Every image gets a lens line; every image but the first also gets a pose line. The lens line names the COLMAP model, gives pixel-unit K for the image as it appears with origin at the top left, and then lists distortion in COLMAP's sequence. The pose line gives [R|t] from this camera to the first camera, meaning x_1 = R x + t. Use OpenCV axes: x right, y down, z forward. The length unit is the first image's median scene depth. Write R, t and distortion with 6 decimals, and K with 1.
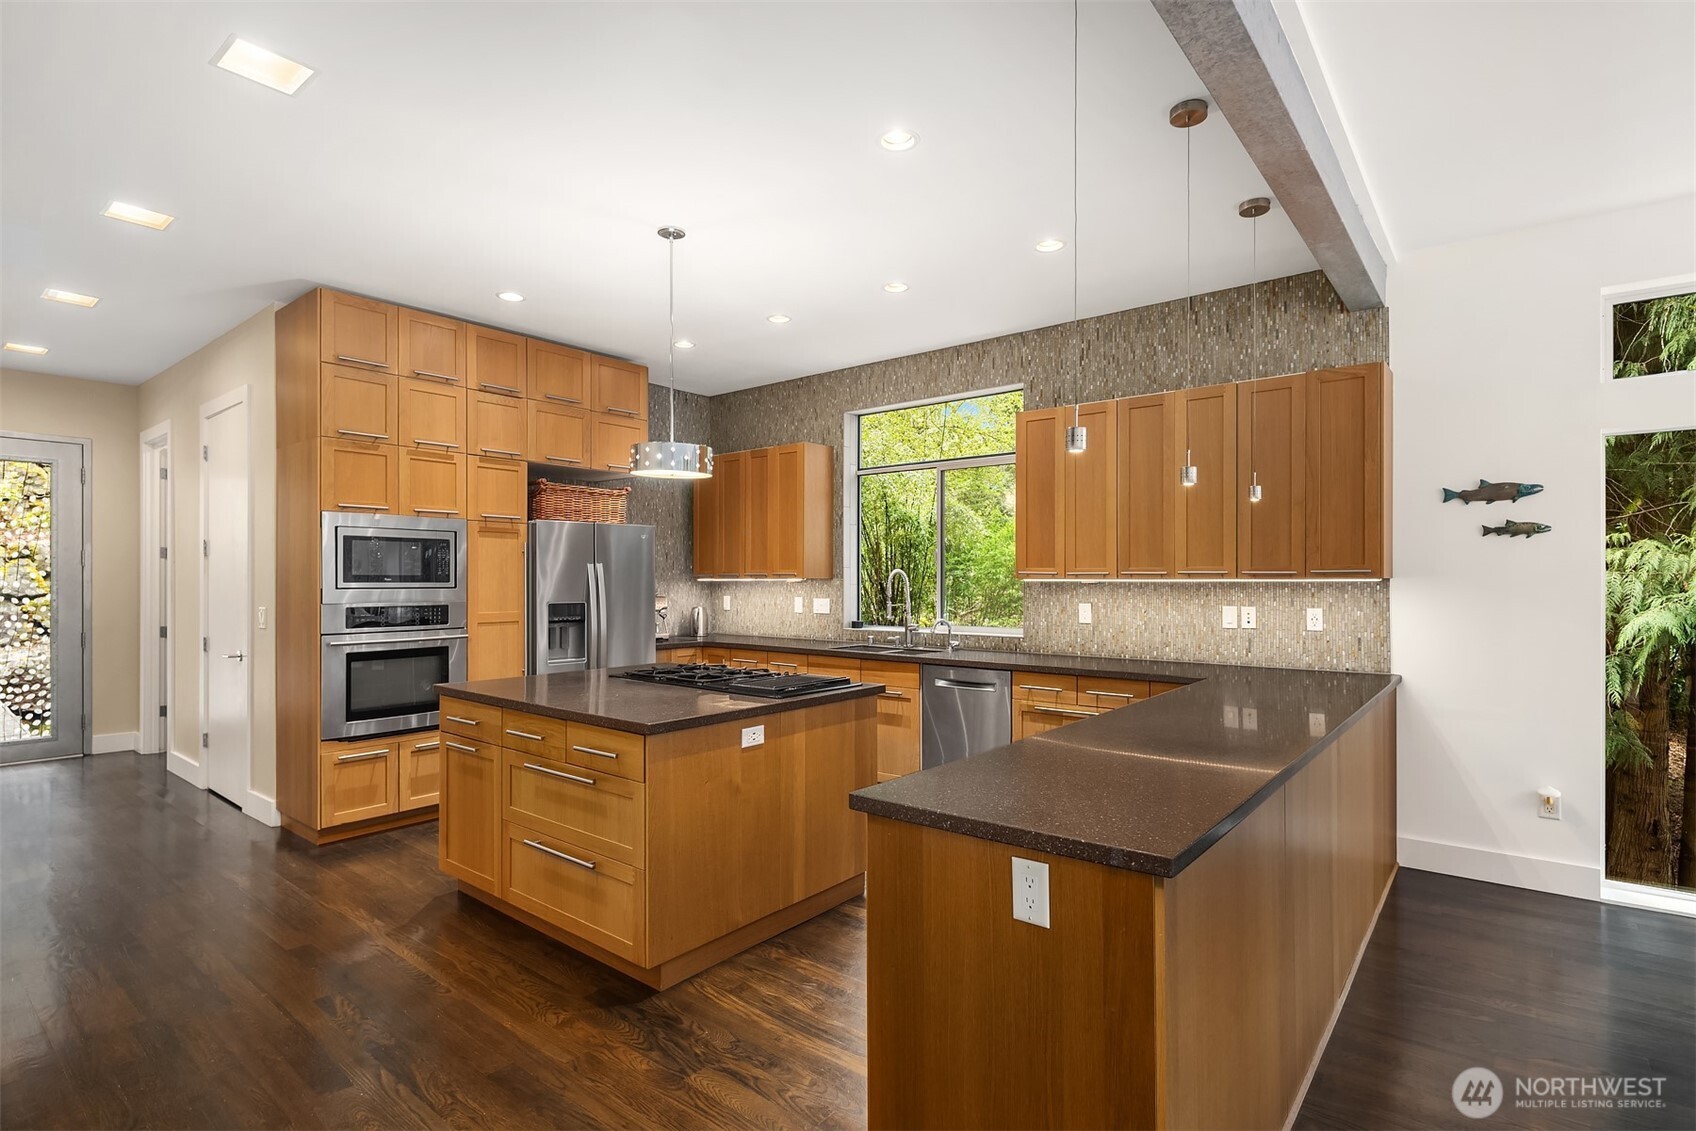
lens RADIAL K [[822.1, 0, 850.9], [0, 822.1, 574.7], [0, 0, 1]] dist [-0.000411, -0.000908]
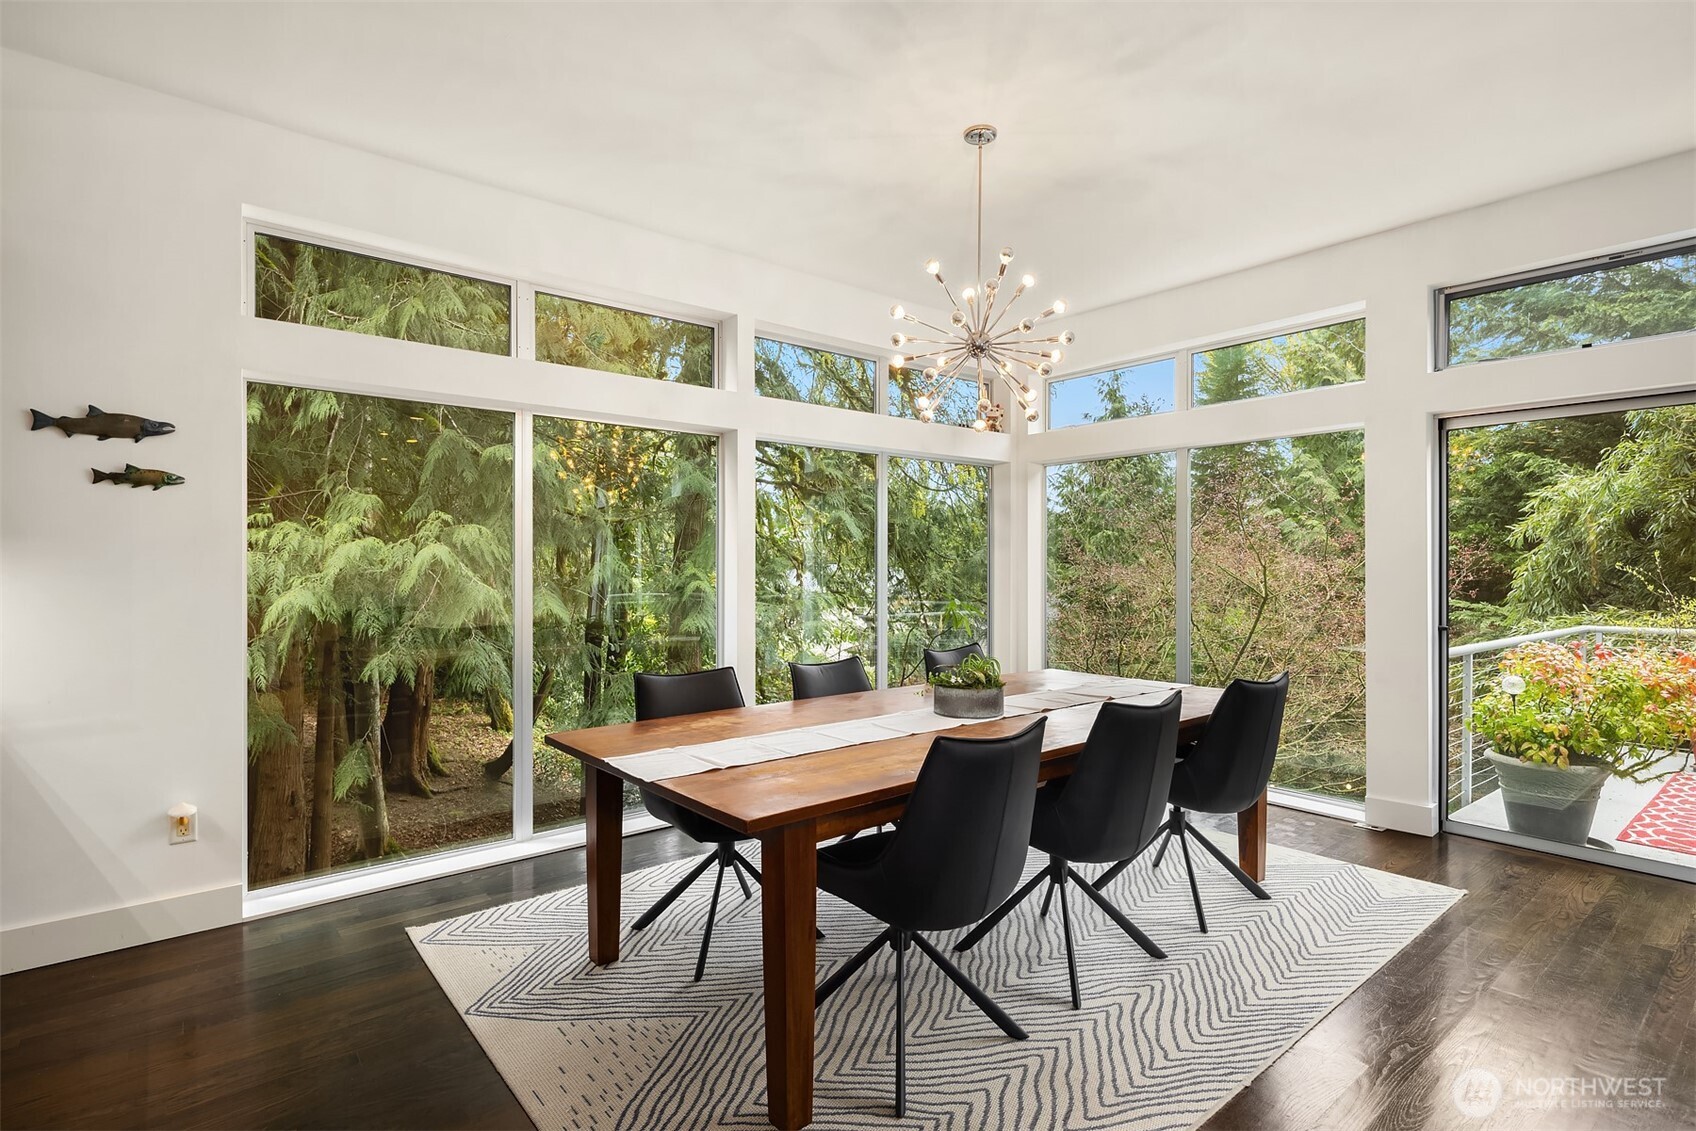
lens RADIAL K [[822.1, 0, 850.9], [0, 822.1, 574.7], [0, 0, 1]] dist [-0.000411, -0.000908]
pose [[0.198249, -0.003066, 0.980147, 0.161786], [-0.000392, 0.999995, 0.003207, 0.027054], [-0.980152, -0.001020, 0.198246, 0.168723]]
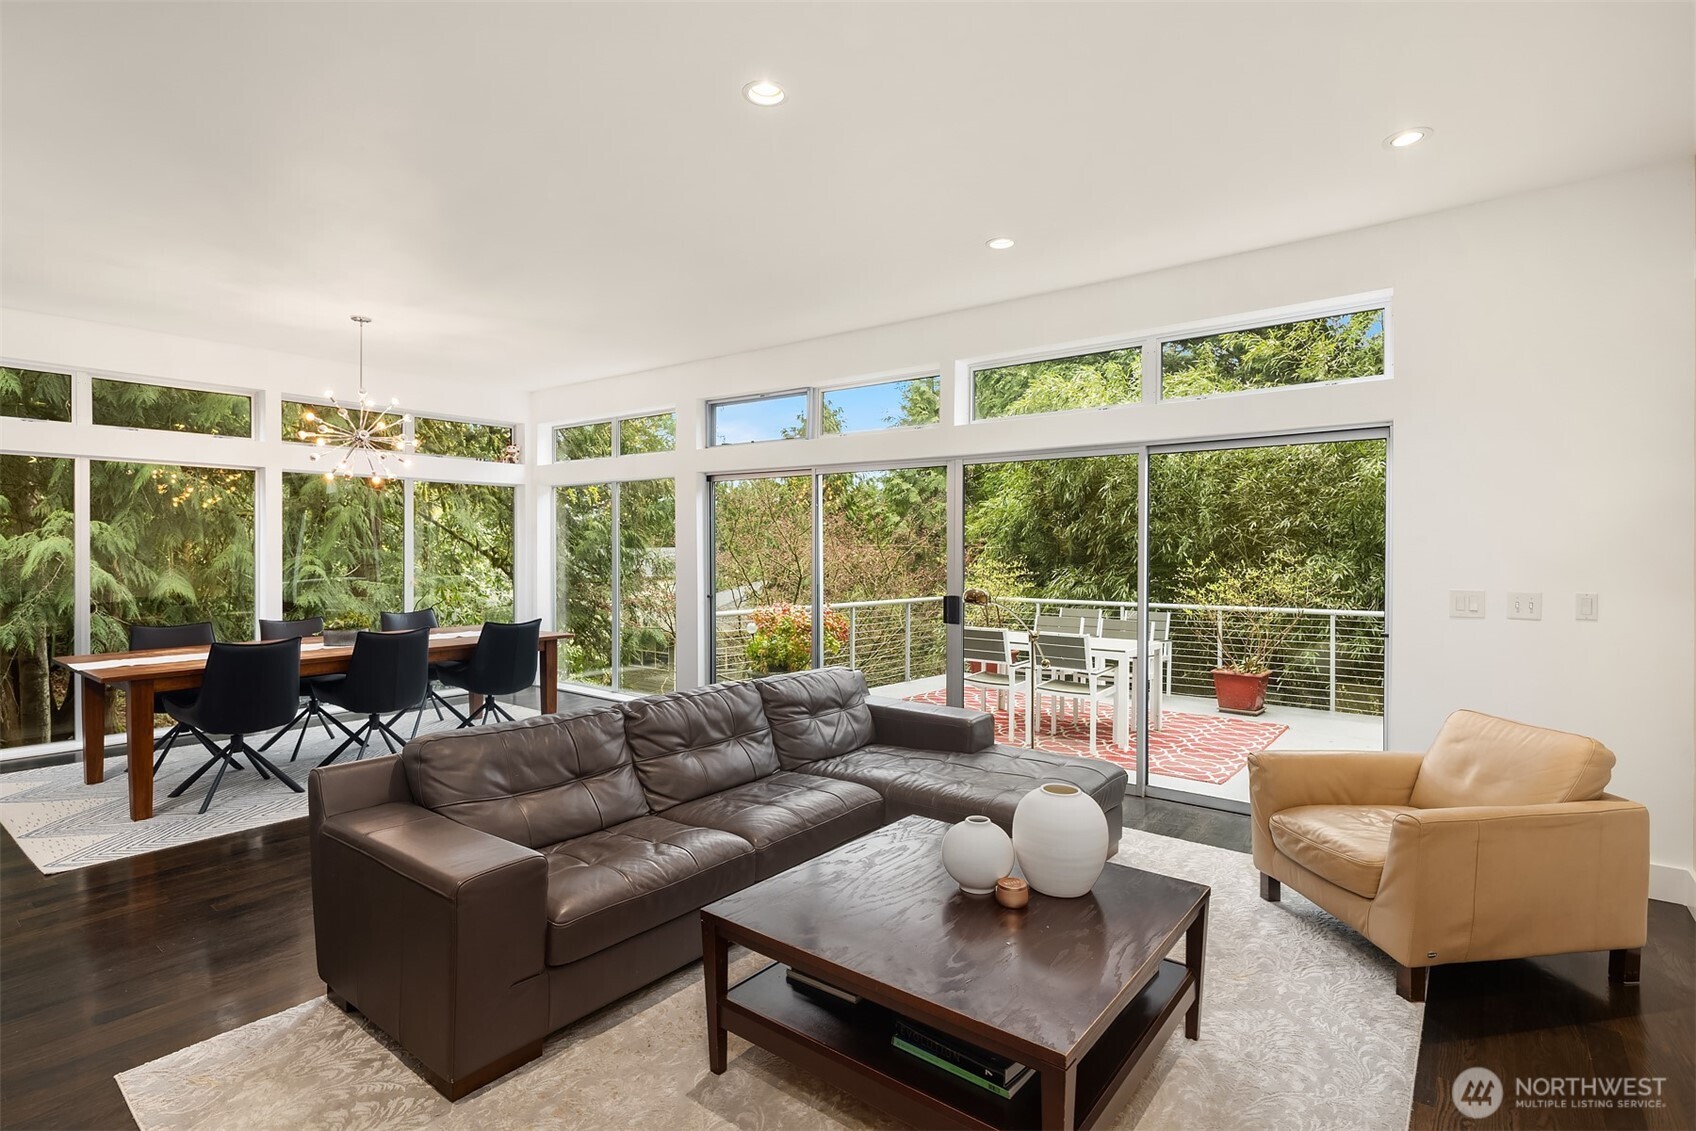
lens RADIAL K [[824.6, 0, 833.4], [0, 824.6, 564.3], [0, 0, 1]] dist [-0.002287, -0.000860]
pose [[-0.014661, -0.011247, 0.999829, -0.393666], [-0.005299, 0.999924, 0.011171, 0.007932], [-0.999878, -0.005134, -0.014719, -0.504862]]
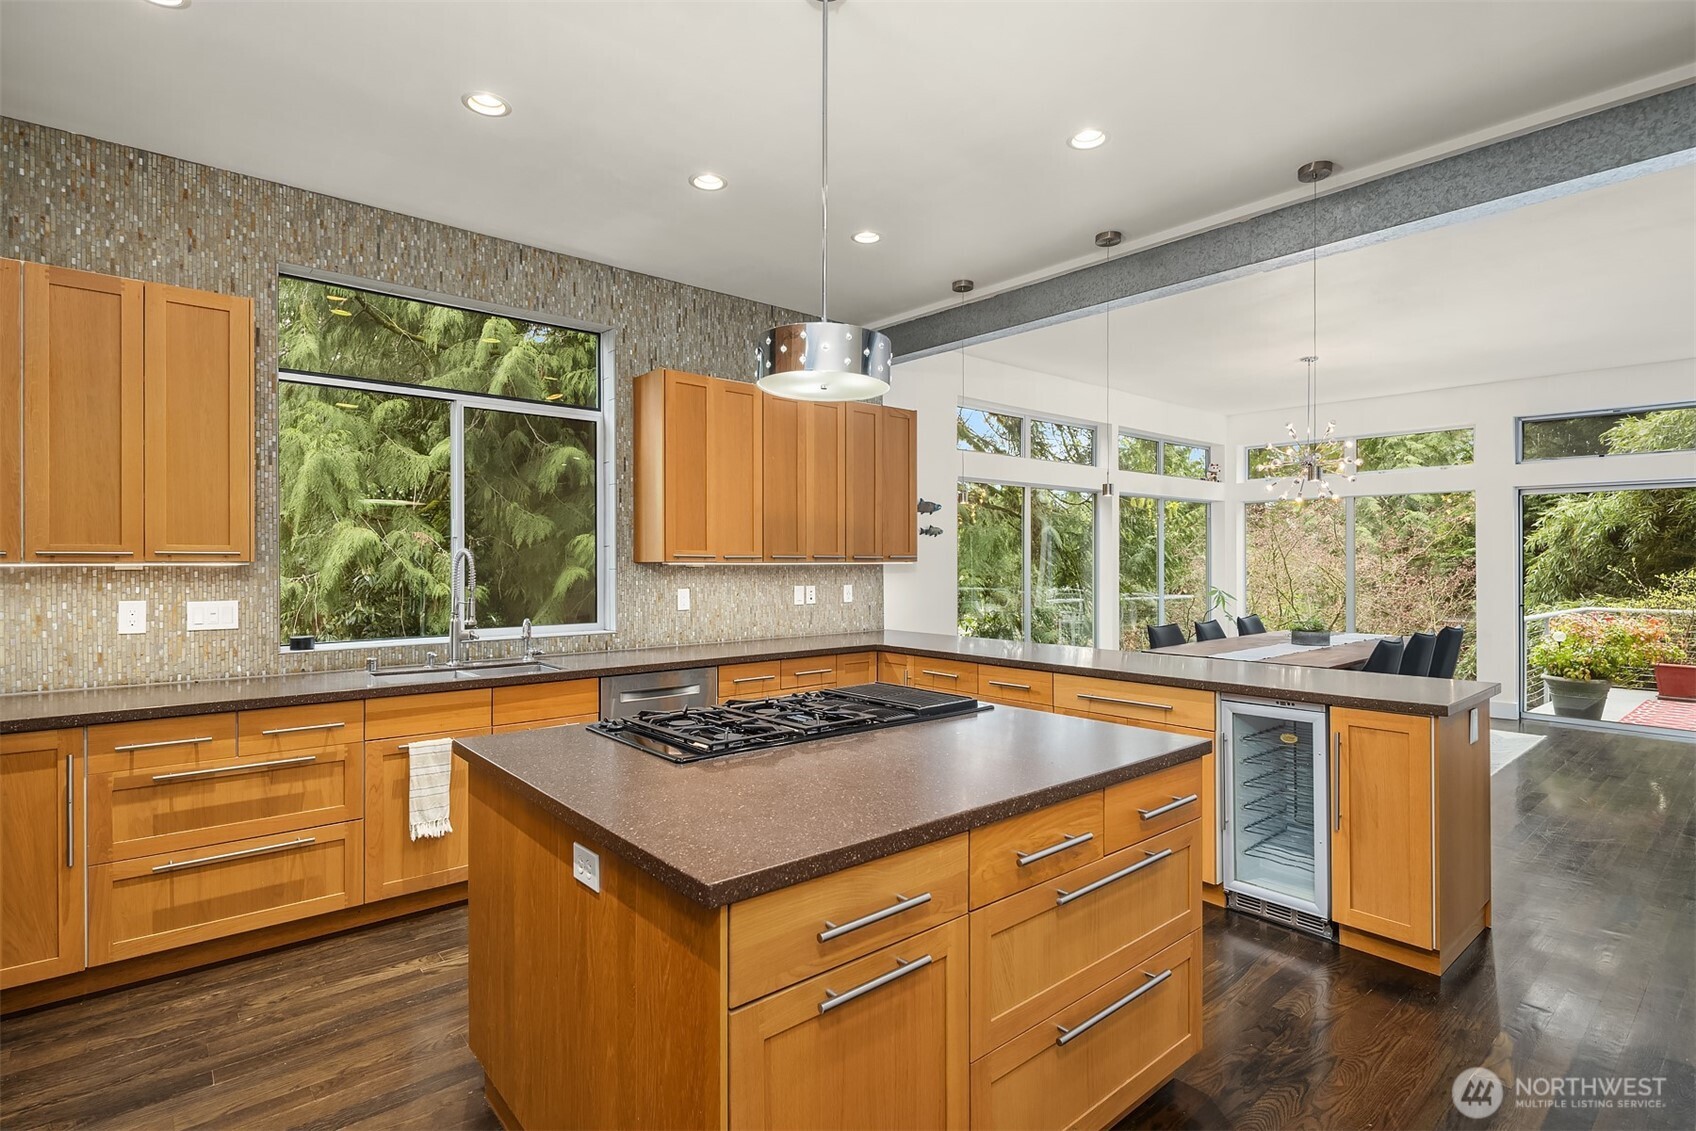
lens RADIAL K [[824.6, 0, 833.4], [0, 824.6, 564.3], [0, 0, 1]] dist [-0.002287, -0.000860]
pose [[0.185558, -0.001007, 0.982633, -0.683800], [-0.001024, 0.999999, 0.001218, 0.006413], [-0.982633, -0.001232, 0.185557, 0.747922]]
